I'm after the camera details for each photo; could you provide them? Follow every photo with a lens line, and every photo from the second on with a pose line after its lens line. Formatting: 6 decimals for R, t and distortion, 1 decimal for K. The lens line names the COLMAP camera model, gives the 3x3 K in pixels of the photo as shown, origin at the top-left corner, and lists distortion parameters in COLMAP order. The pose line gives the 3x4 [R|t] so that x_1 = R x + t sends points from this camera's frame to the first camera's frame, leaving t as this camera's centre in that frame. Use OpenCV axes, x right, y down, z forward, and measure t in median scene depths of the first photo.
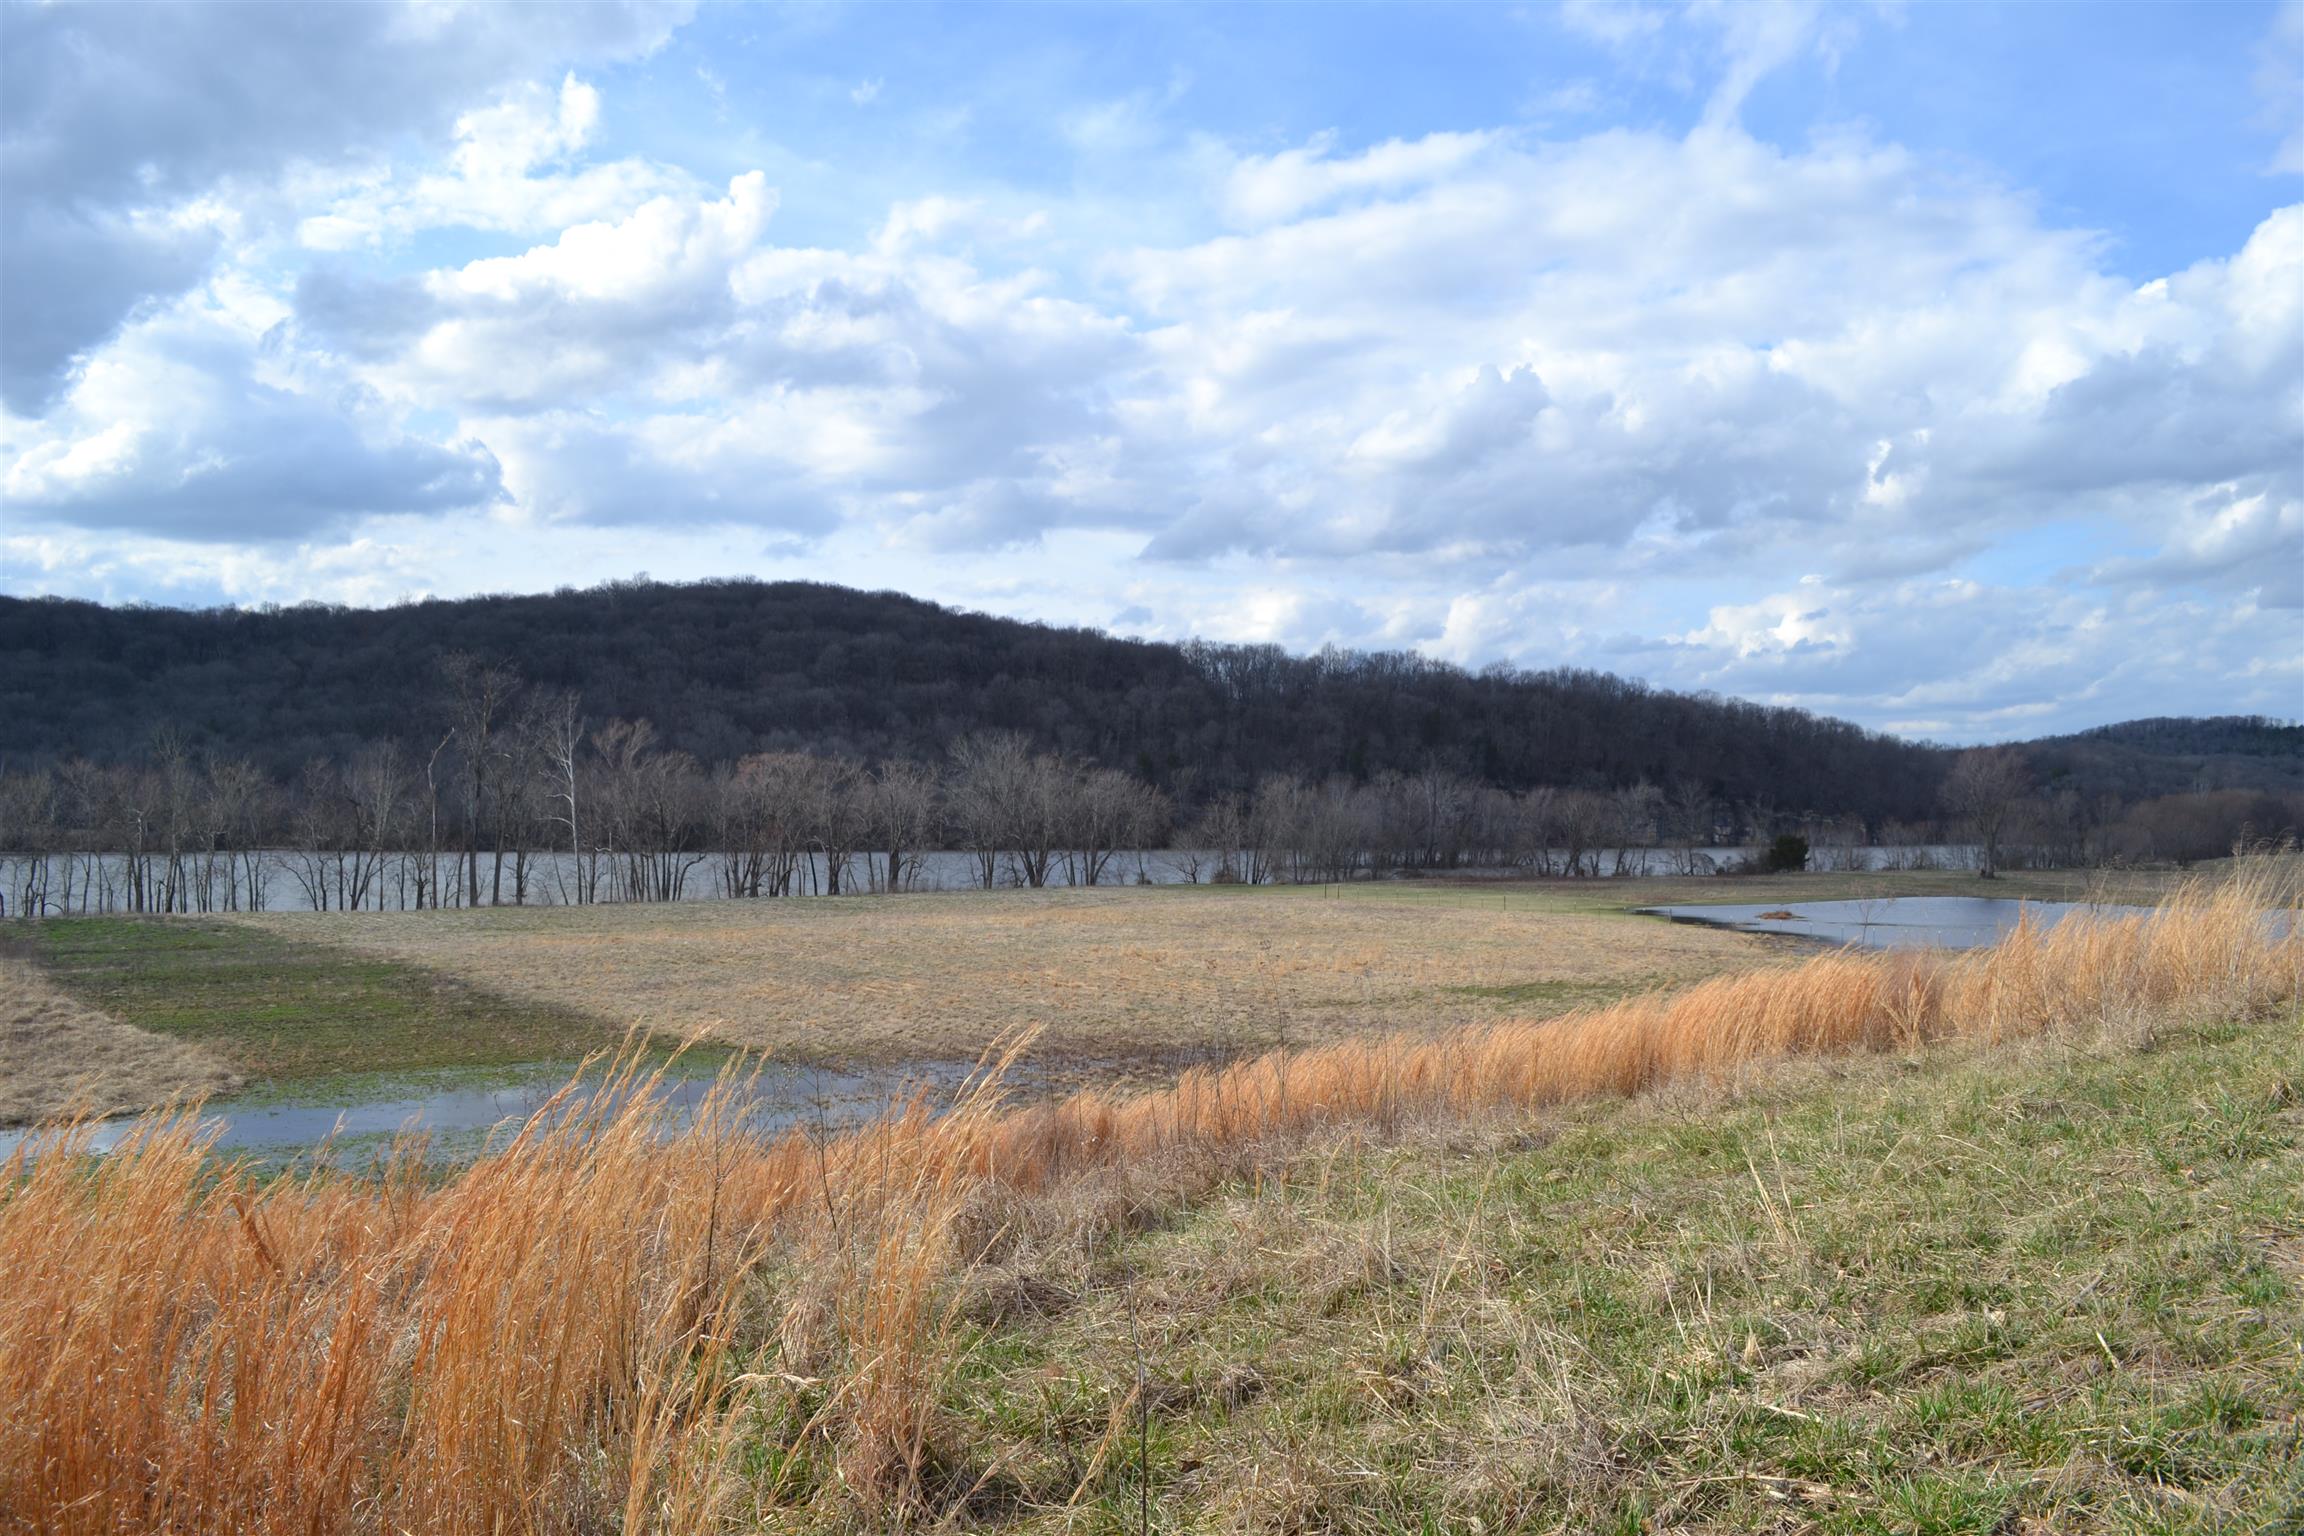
lens RADIAL K [[1839.1, 0, 1147.4], [0, 1839.1, 810.9], [0, 0, 1]] dist [-0.088575, 0.015943]
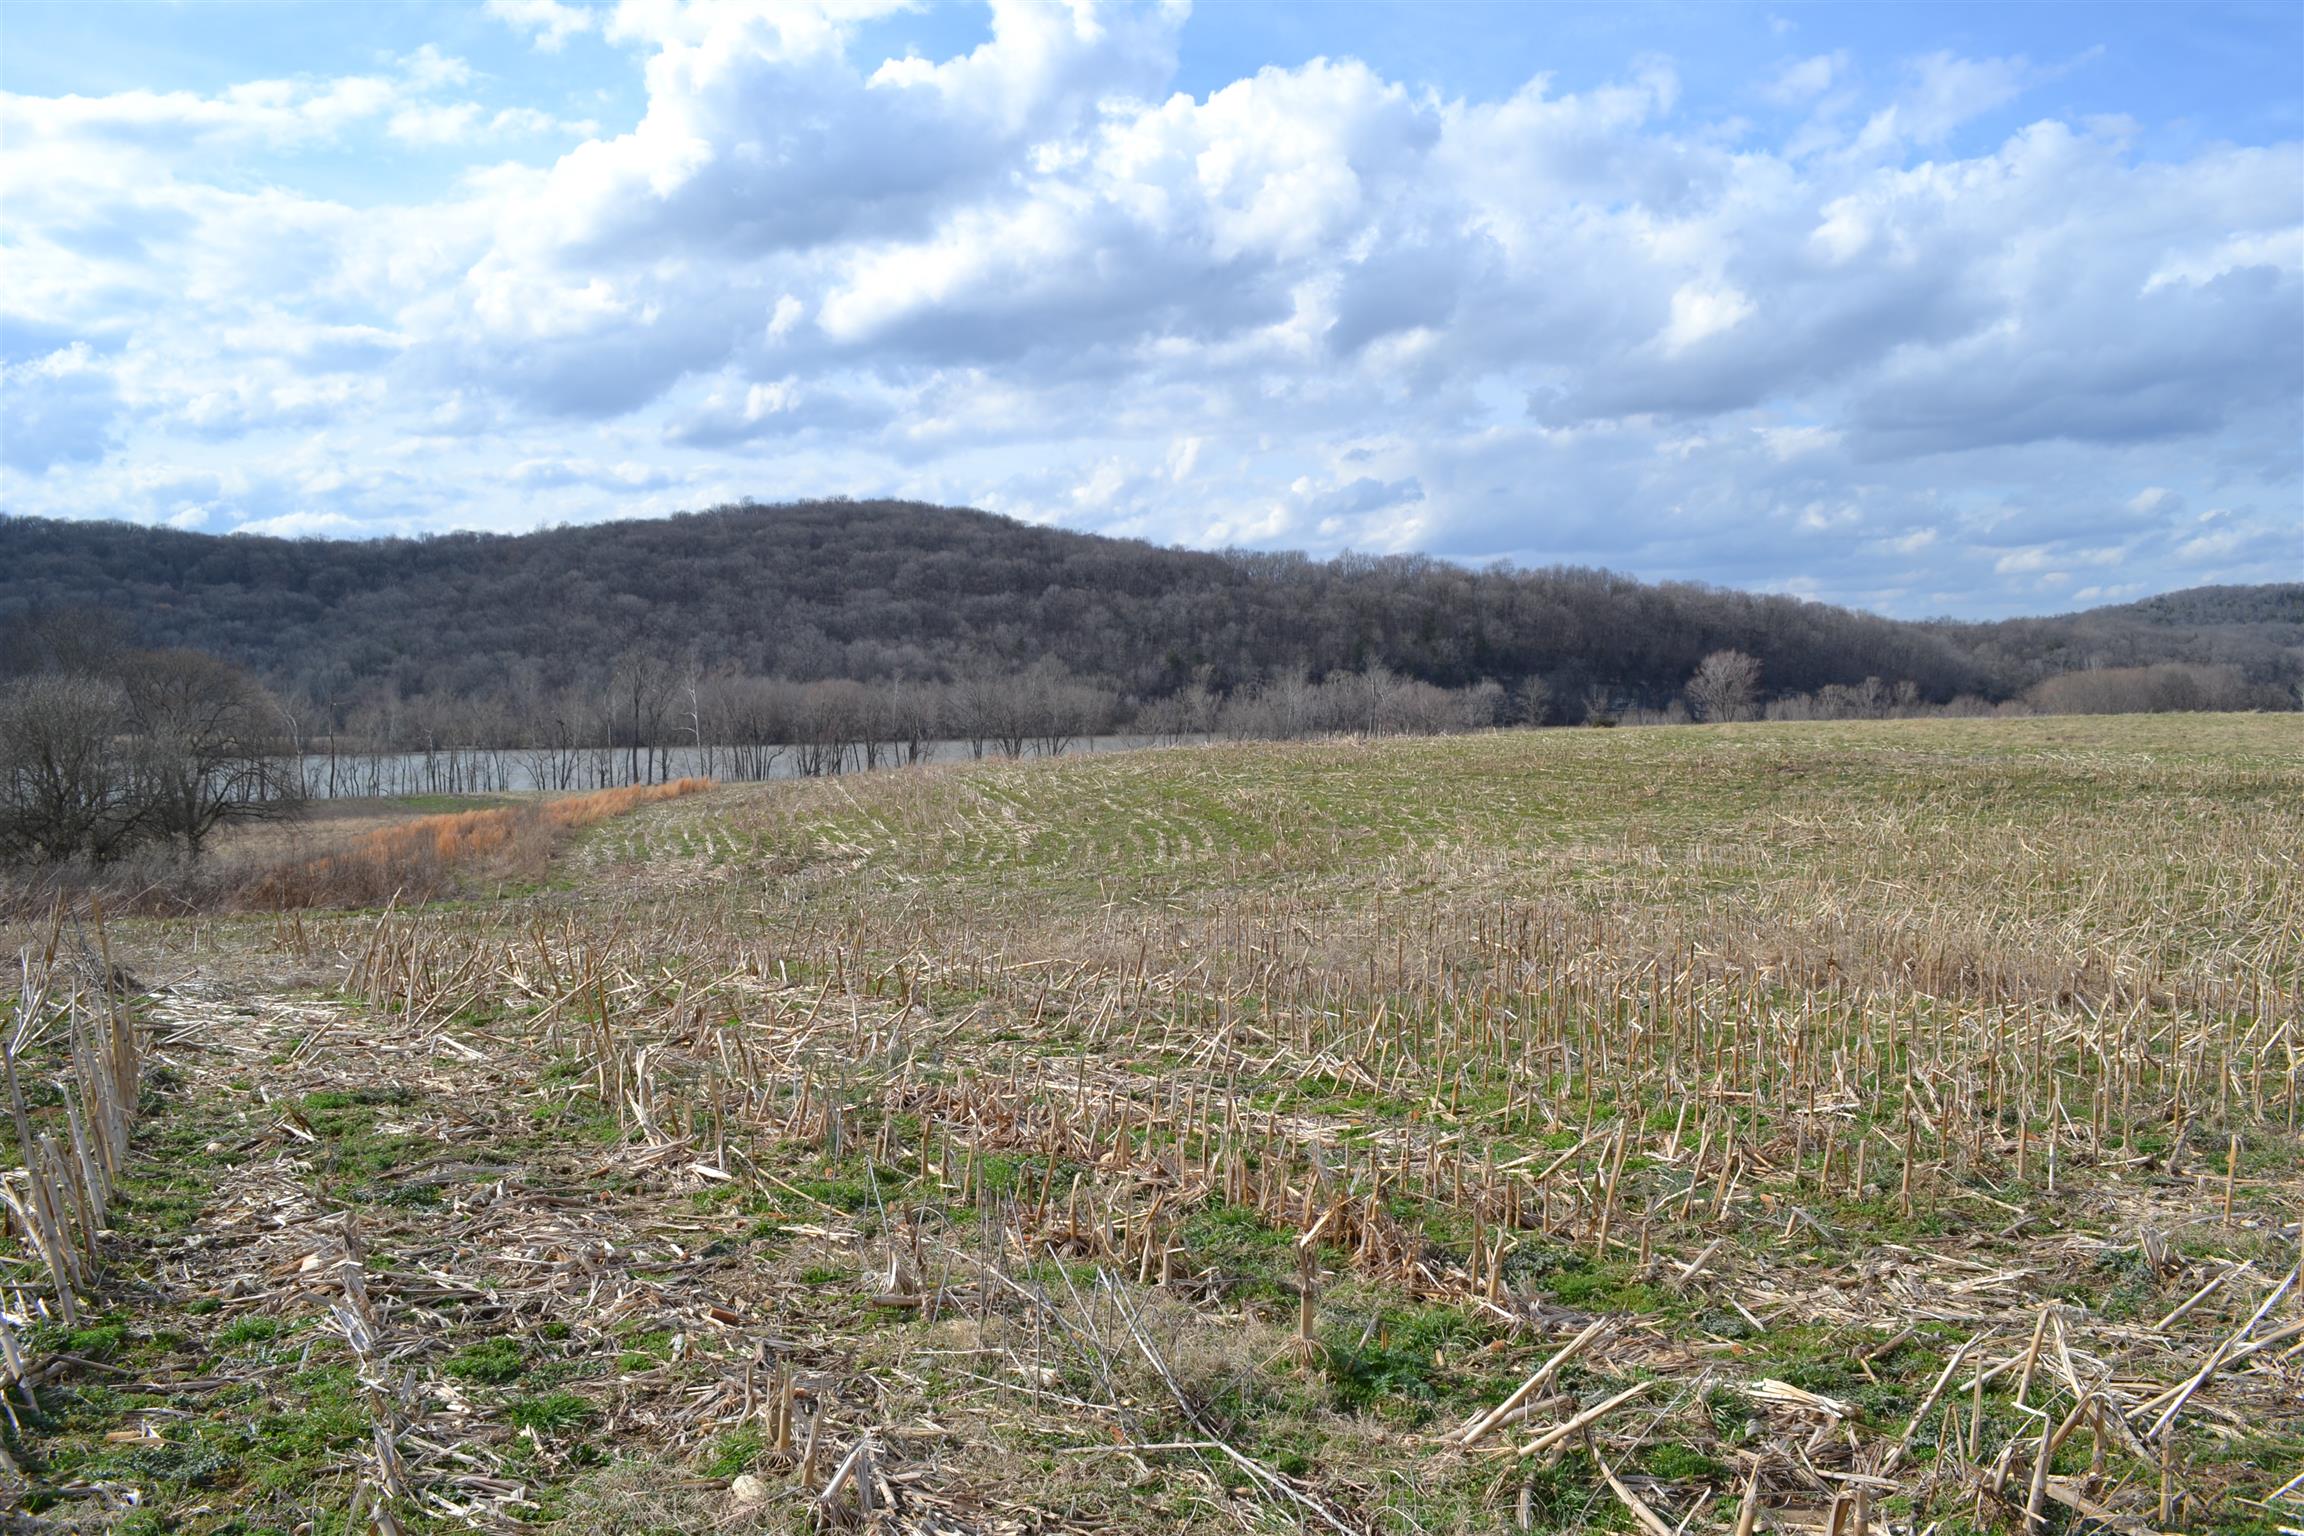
lens RADIAL K [[1839.1, 0, 1142.5], [0, 1839.1, 768.7], [0, 0, 1]] dist [-0.088575, 0.015943]
pose [[0.997823, -0.016455, -0.063864, 0.123498], [0.019096, 0.998978, 0.040964, -0.012585], [0.063125, -0.042095, 0.997117, -0.404920]]
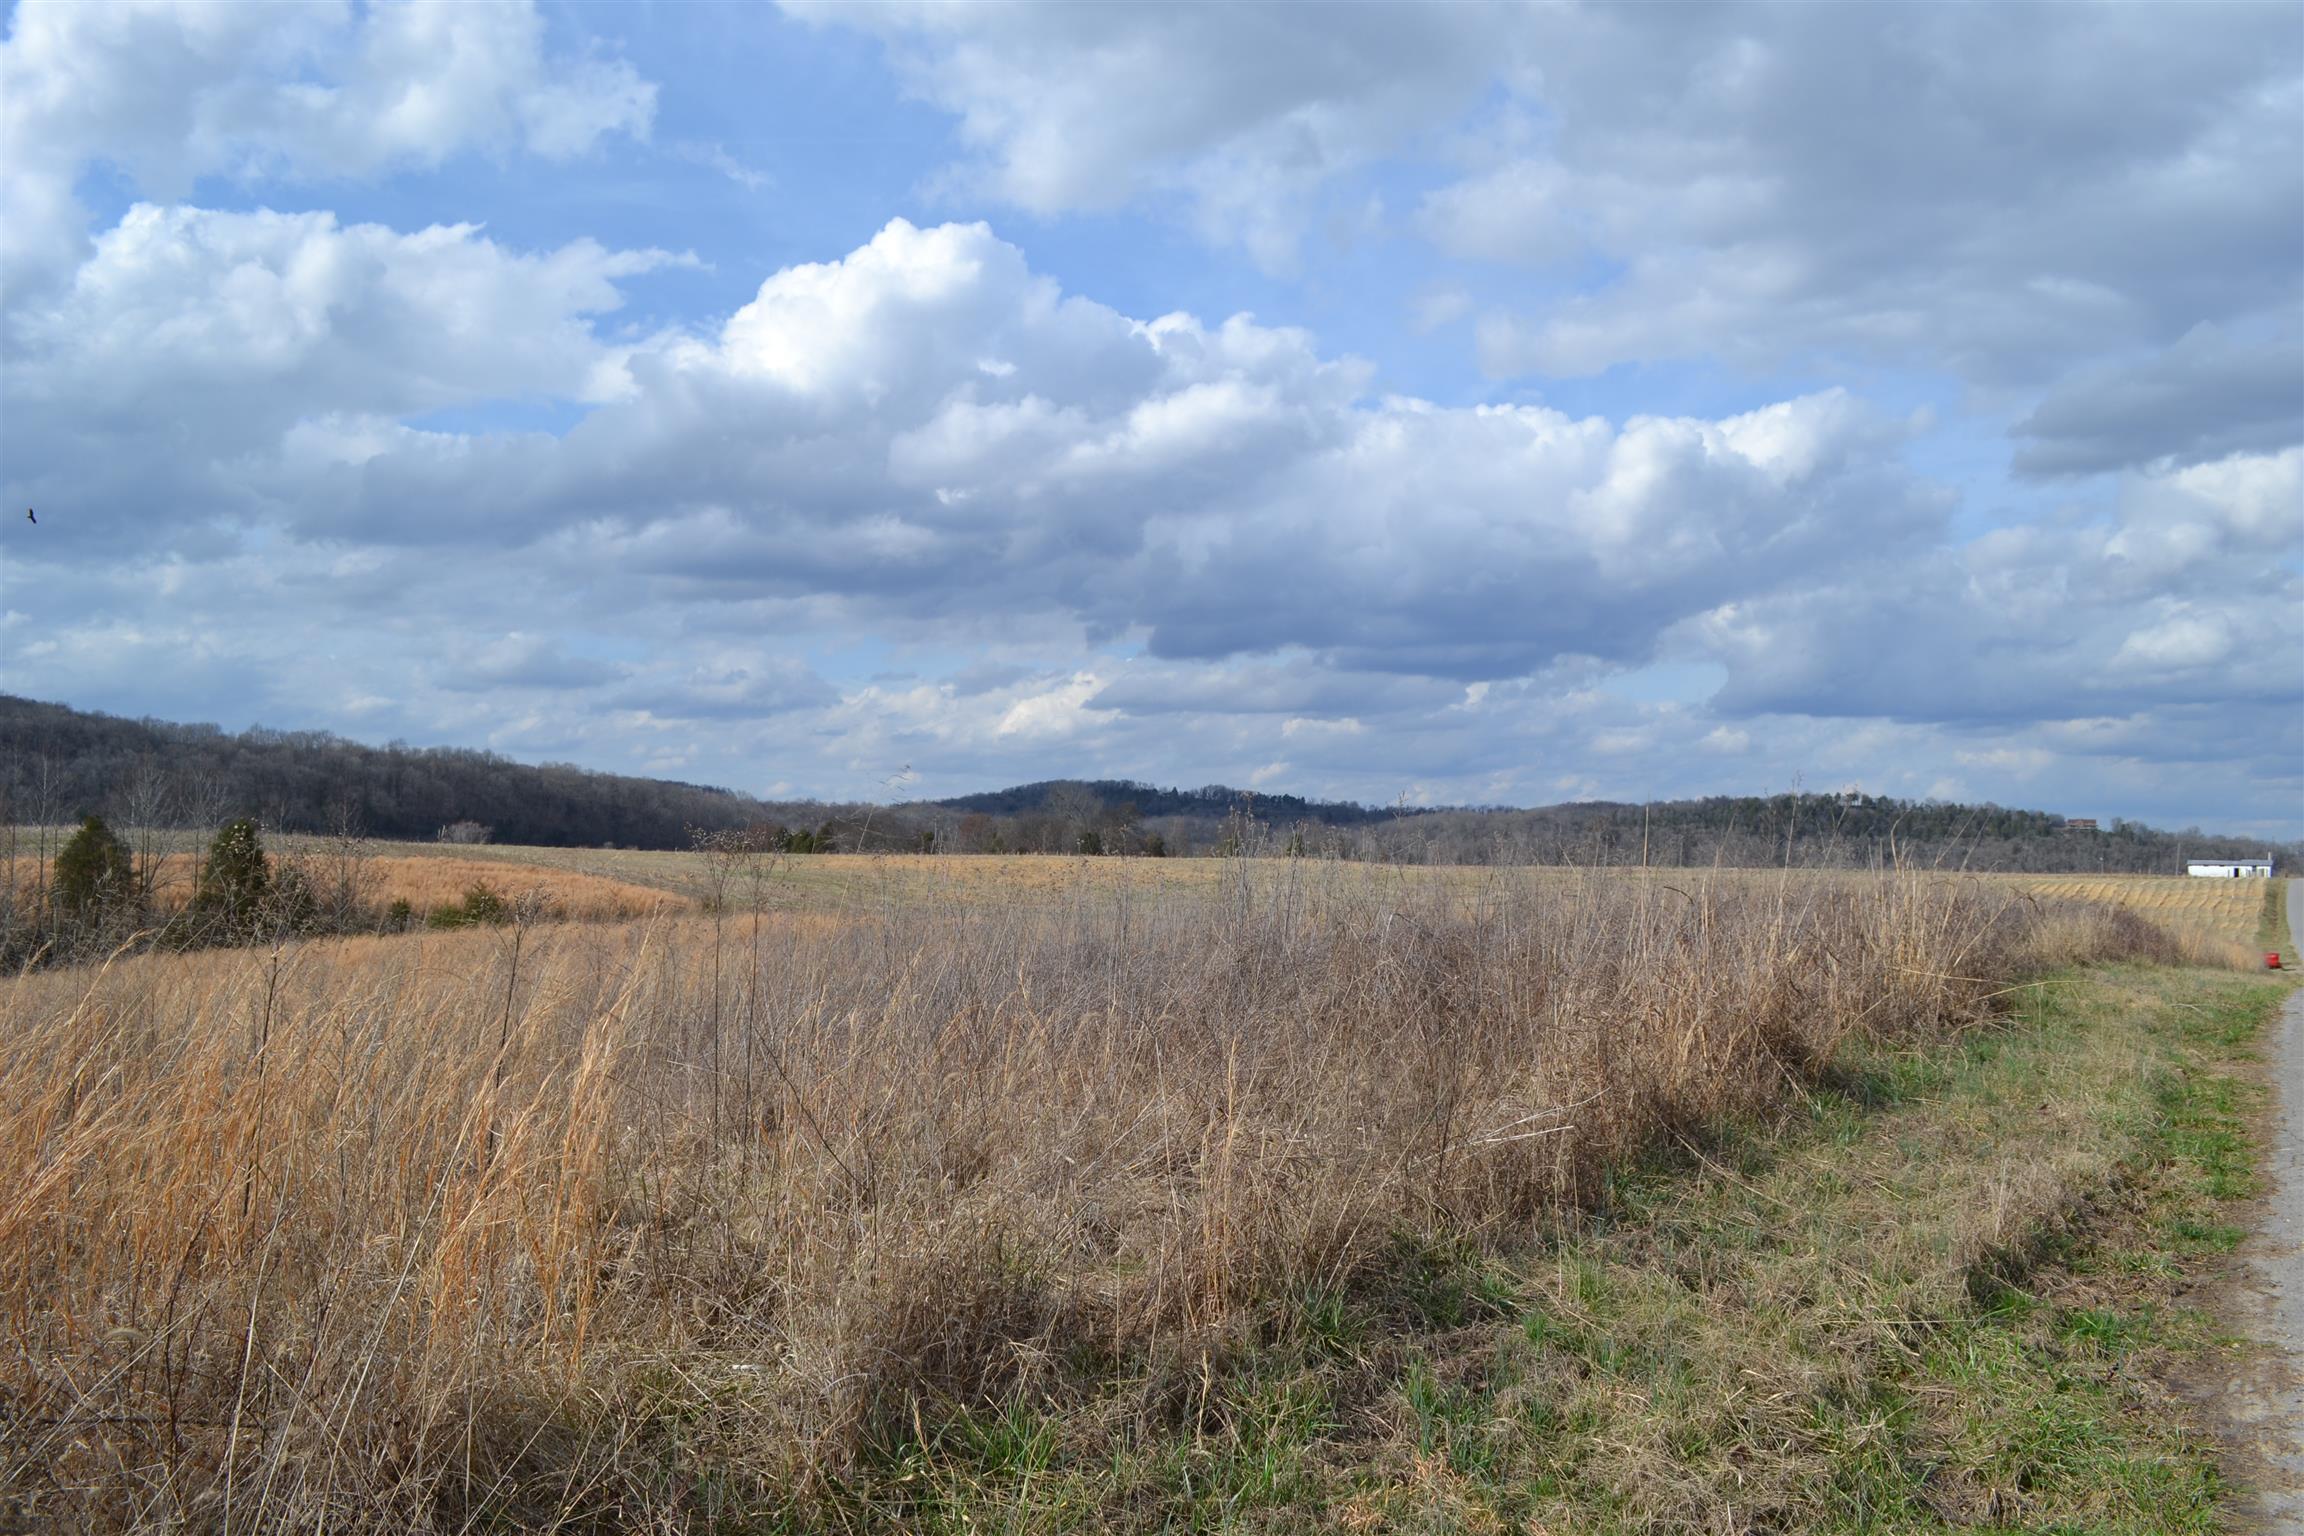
lens RADIAL K [[1839.1, 0, 1153.0], [0, 1839.1, 785.9], [0, 0, 1]] dist [-0.088575, 0.015943]
pose [[0.890723, 0.018136, 0.454184, 0.244112], [-0.001063, 0.999284, -0.037817, 0.002973], [-0.454545, 0.033202, 0.890105, -1.234380]]
